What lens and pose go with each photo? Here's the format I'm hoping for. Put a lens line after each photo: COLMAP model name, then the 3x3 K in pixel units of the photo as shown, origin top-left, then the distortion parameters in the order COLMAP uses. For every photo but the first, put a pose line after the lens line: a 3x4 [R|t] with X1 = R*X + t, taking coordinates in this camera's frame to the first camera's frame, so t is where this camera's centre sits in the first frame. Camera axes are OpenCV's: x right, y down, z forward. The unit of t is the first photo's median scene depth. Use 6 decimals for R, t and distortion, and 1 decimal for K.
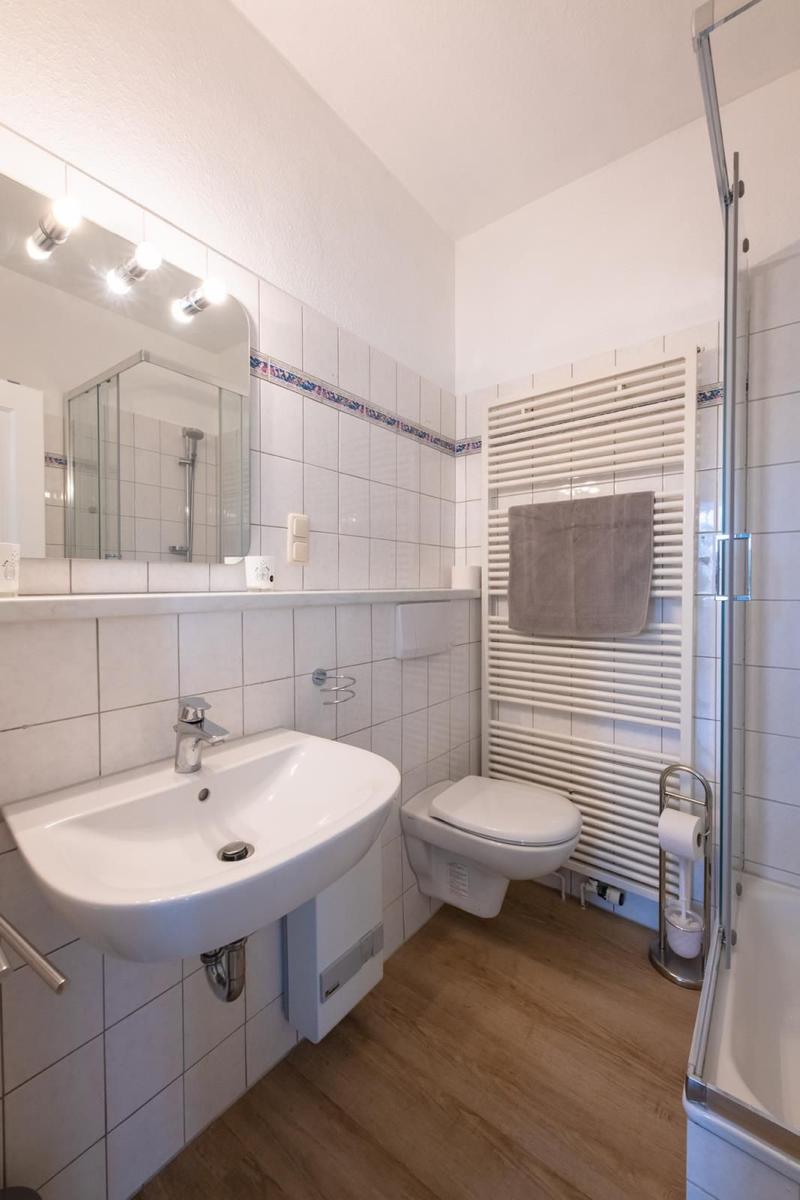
lens RADIAL K [[481.0, 0, 394.6], [0, 481.0, 595.1], [0, 0, 1]] dist [0.001109, -0.001673]
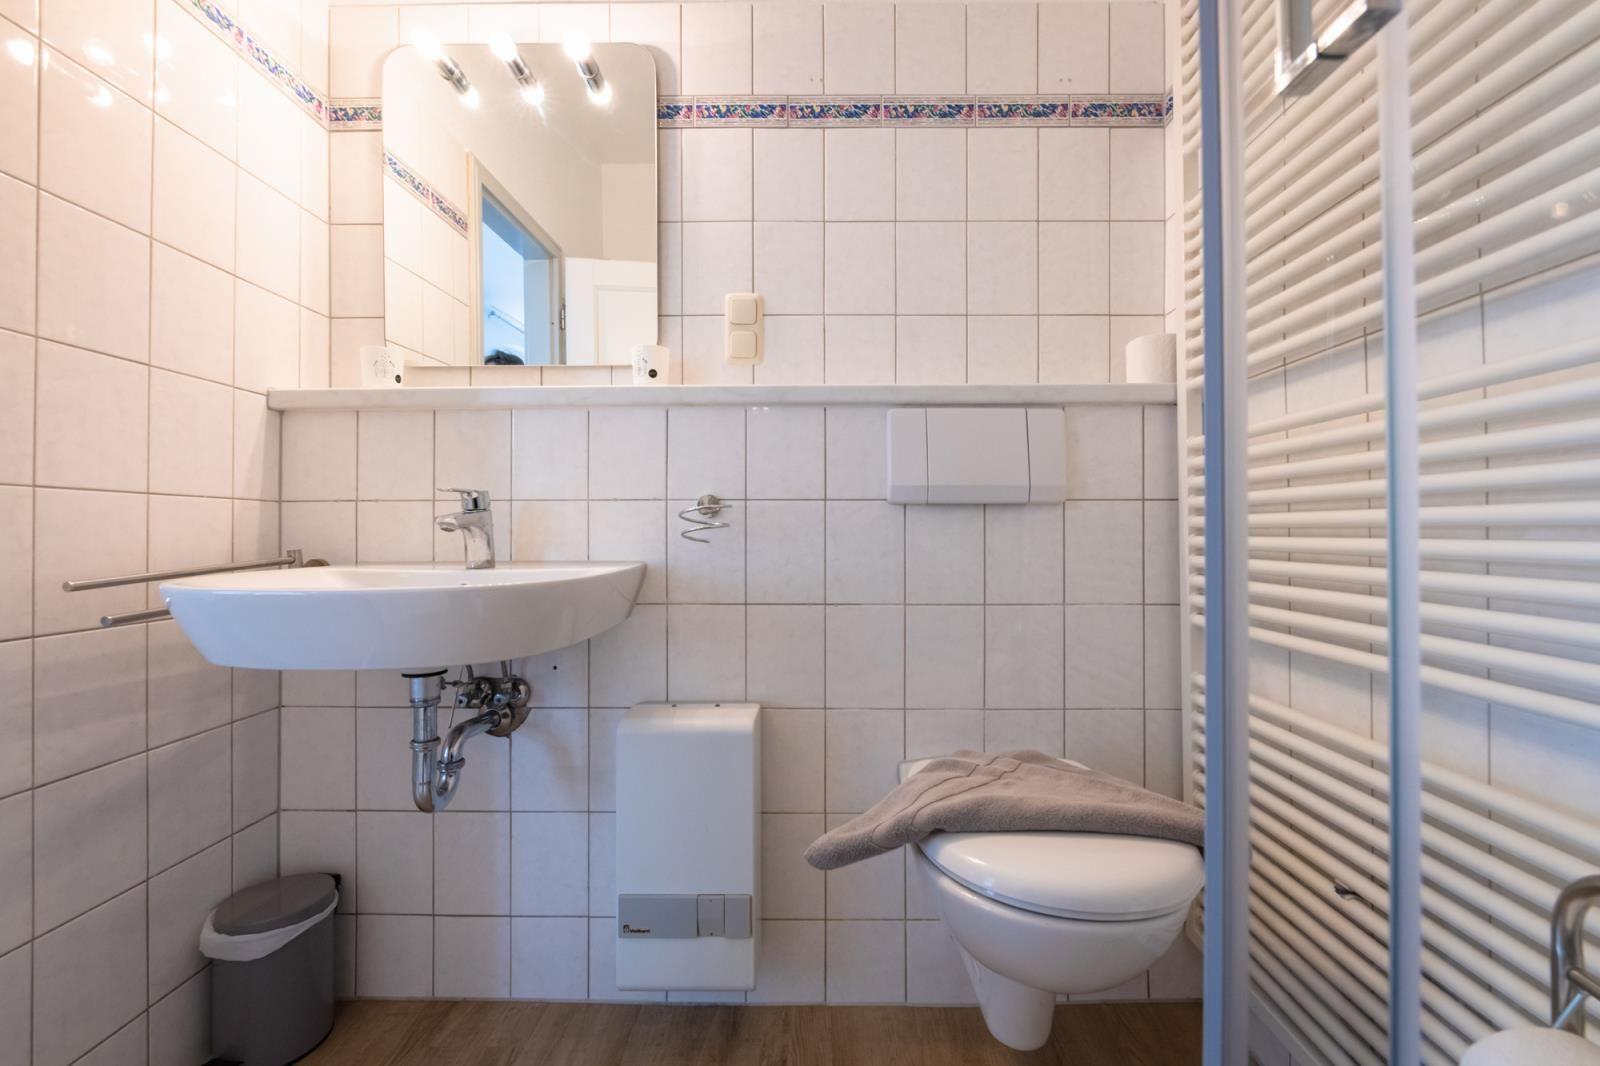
lens RADIAL K [[658.2, 0, 801.7], [0, 658.2, 513.6], [0, 0, 1]] dist [0.002035, -0.000064]
pose [[0.626222, -0.007954, -0.779604, 0.598780], [-0.006042, 0.999868, -0.015054, 0.169997], [0.779621, 0.014138, 0.626091, 0.435199]]
